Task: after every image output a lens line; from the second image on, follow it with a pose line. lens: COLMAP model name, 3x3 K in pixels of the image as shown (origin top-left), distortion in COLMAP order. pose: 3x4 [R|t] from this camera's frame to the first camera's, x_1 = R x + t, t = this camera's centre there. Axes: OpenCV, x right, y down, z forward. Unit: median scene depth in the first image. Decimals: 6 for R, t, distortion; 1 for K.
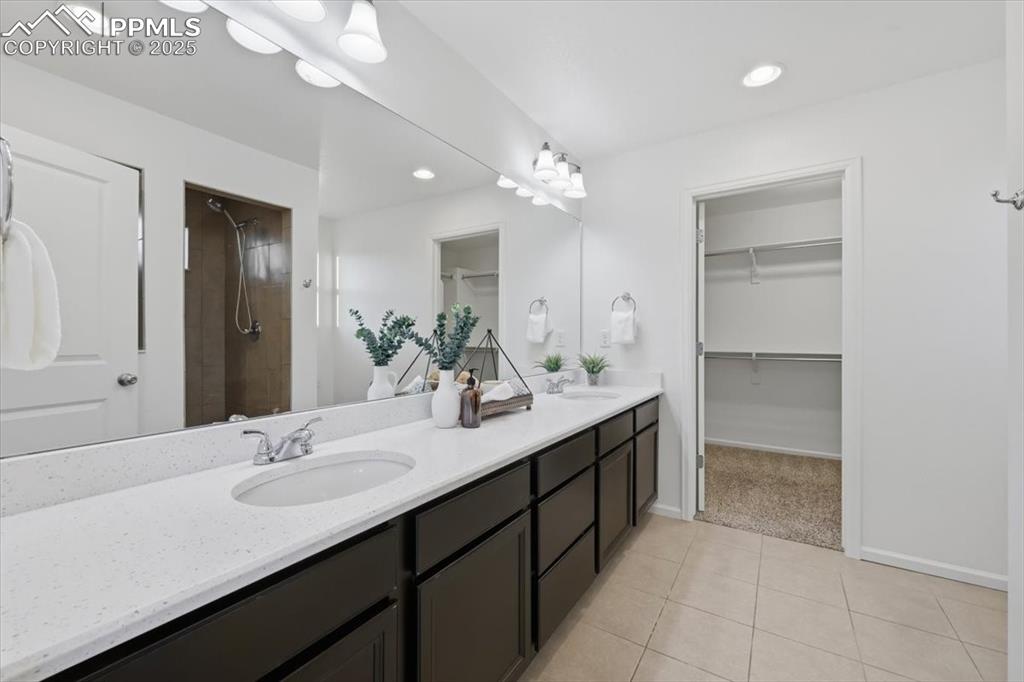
lens RADIAL K [[418.4, 0, 513.9], [0, 418.4, 337.2], [0, 0, 1]] dist [0.000782, -0.000149]
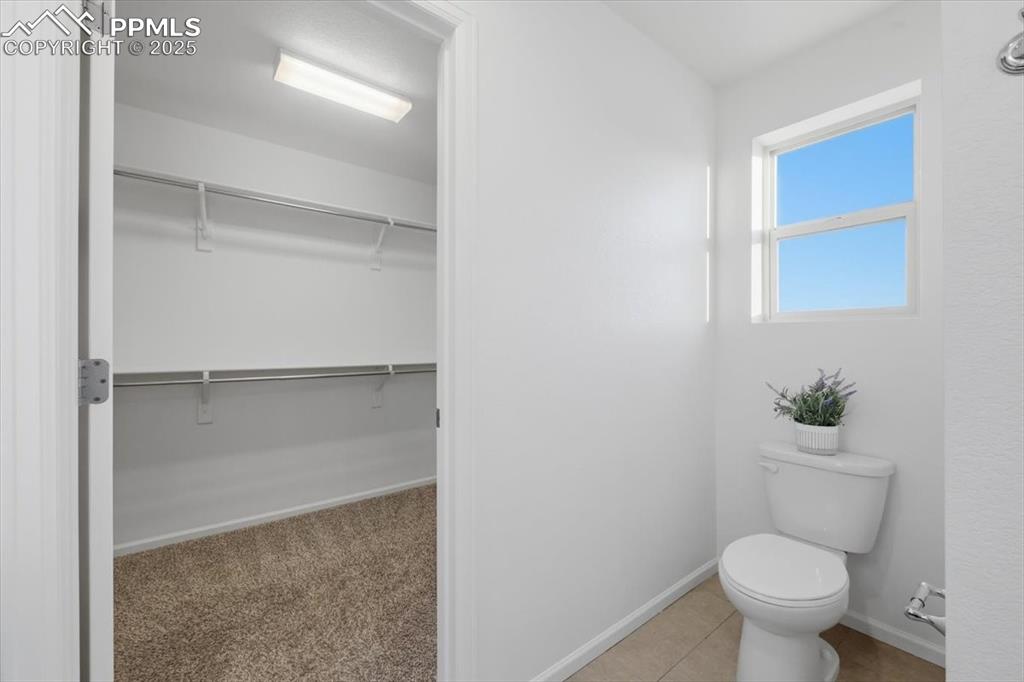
lens RADIAL K [[418.4, 0, 515.6], [0, 418.4, 343.6], [0, 0, 1]] dist [0.000782, -0.000149]
pose [[0.328163, 0.001303, 0.944620, 0.176869], [0.005128, 0.999982, -0.003161, 0.004431], [-0.944607, 0.005881, 0.328150, 0.417077]]
